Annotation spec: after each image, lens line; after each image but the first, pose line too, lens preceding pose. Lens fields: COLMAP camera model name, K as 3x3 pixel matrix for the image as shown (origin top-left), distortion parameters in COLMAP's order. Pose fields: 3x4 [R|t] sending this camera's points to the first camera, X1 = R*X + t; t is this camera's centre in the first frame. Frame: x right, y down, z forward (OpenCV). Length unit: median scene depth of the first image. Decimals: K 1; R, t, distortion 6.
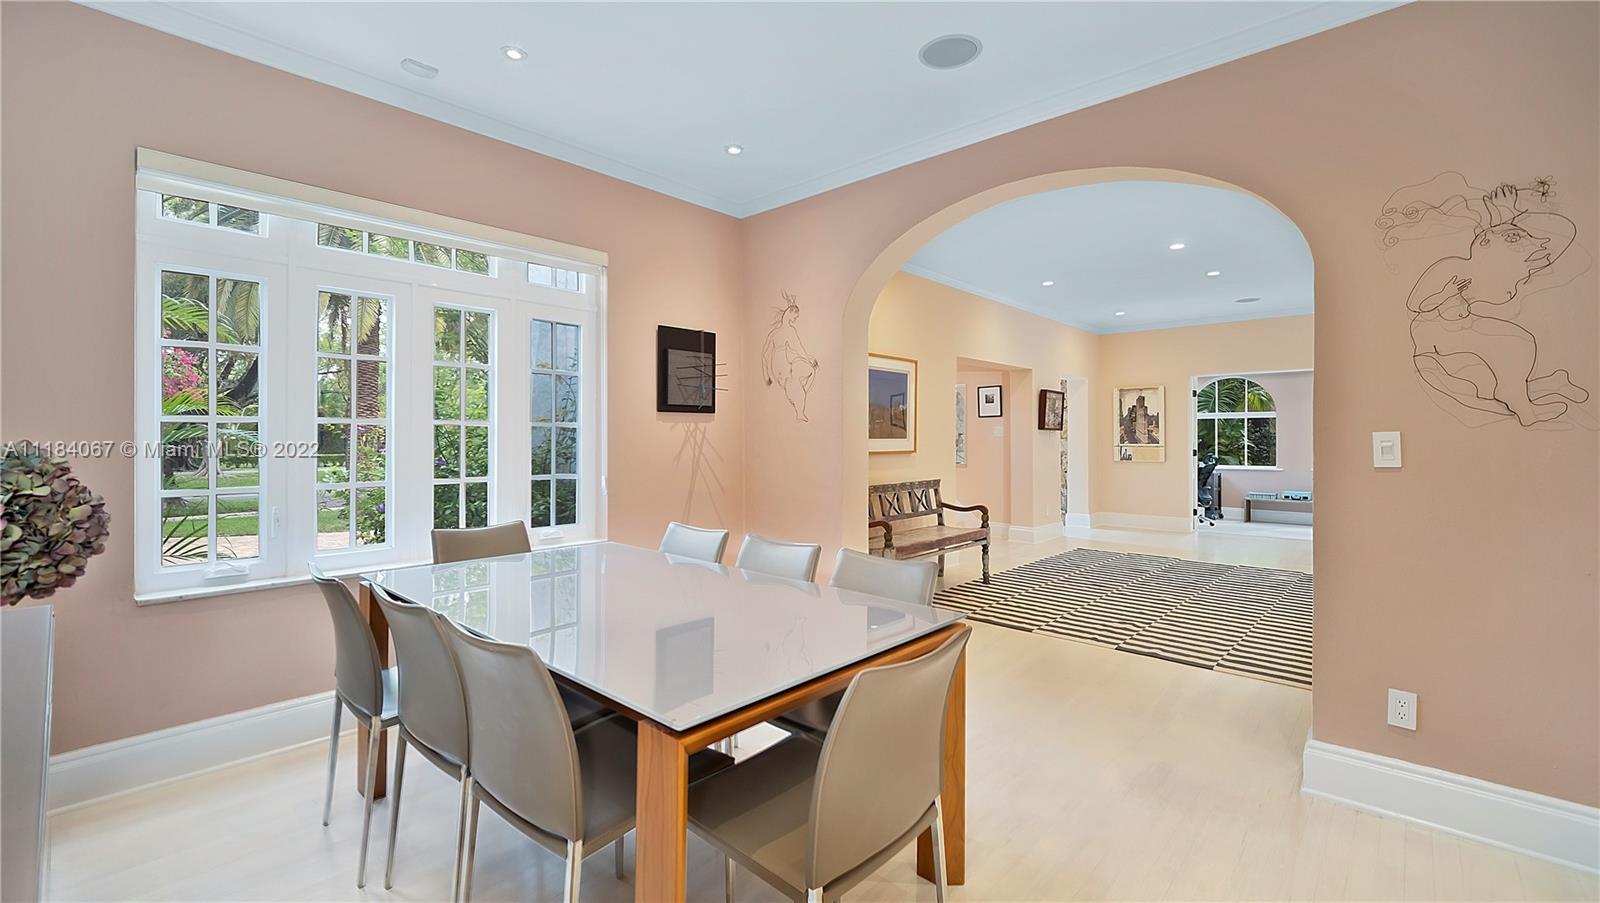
lens RADIAL K [[662.3, 0, 790.8], [0, 662.3, 436.9], [0, 0, 1]] dist [-0.001359, -0.000064]
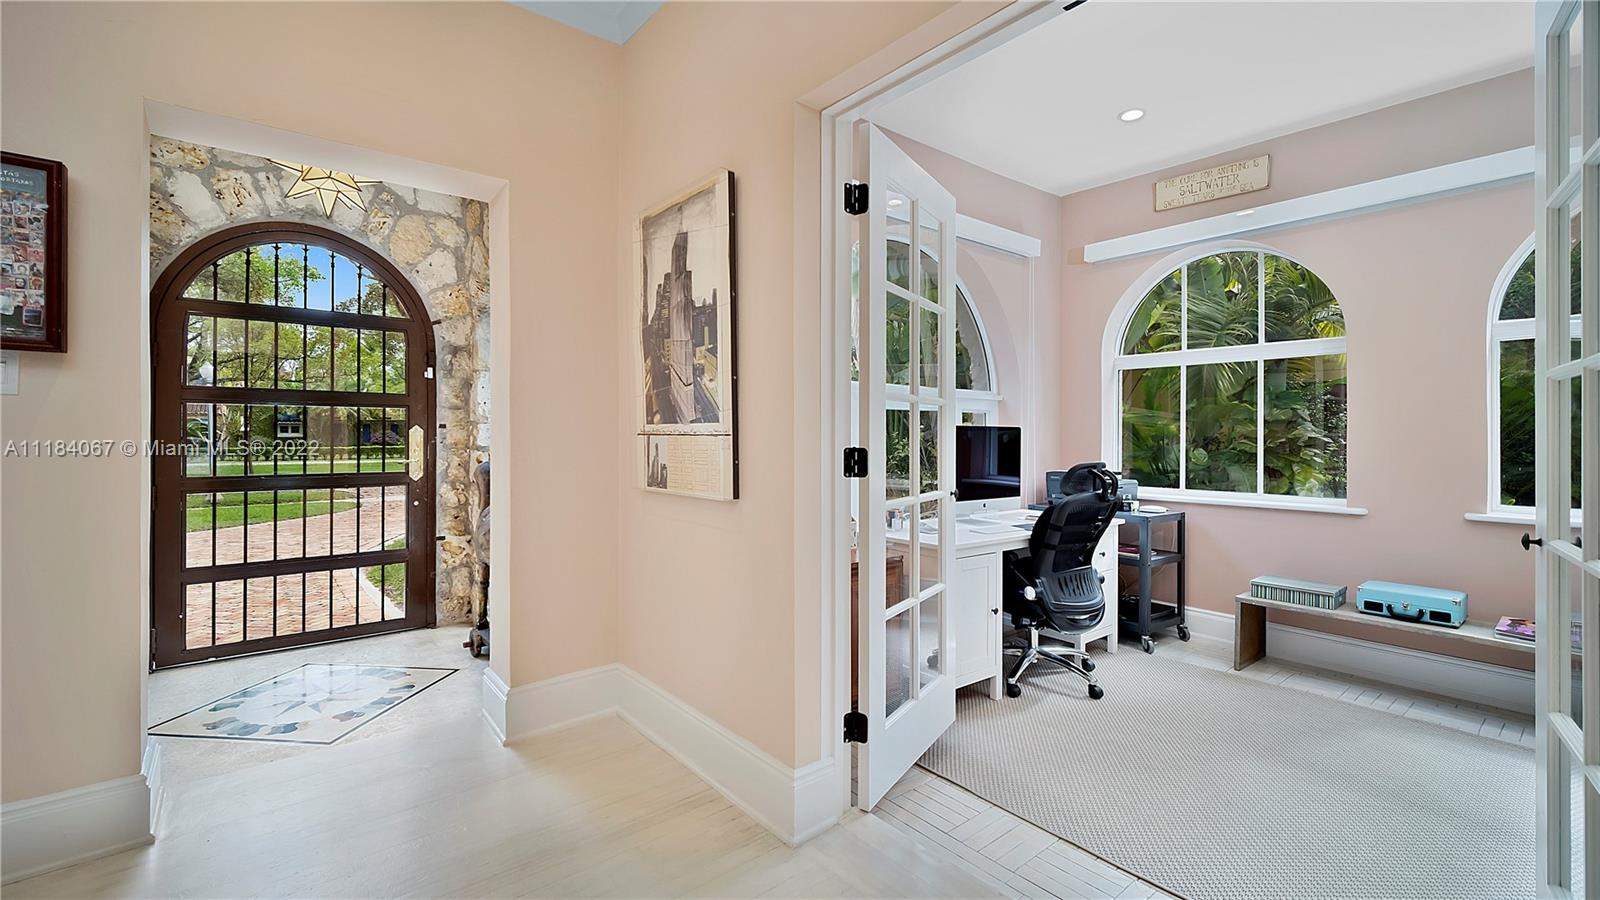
lens RADIAL K [[662.3, 0, 790.8], [0, 662.3, 435.4], [0, 0, 1]] dist [-0.001359, -0.000064]
pose [[0.989170, 0.001361, -0.146767, 0.594086], [-0.001370, 0.999999, 0.000043, 0.014645], [0.146767, 0.000158, 0.989171, 0.740433]]
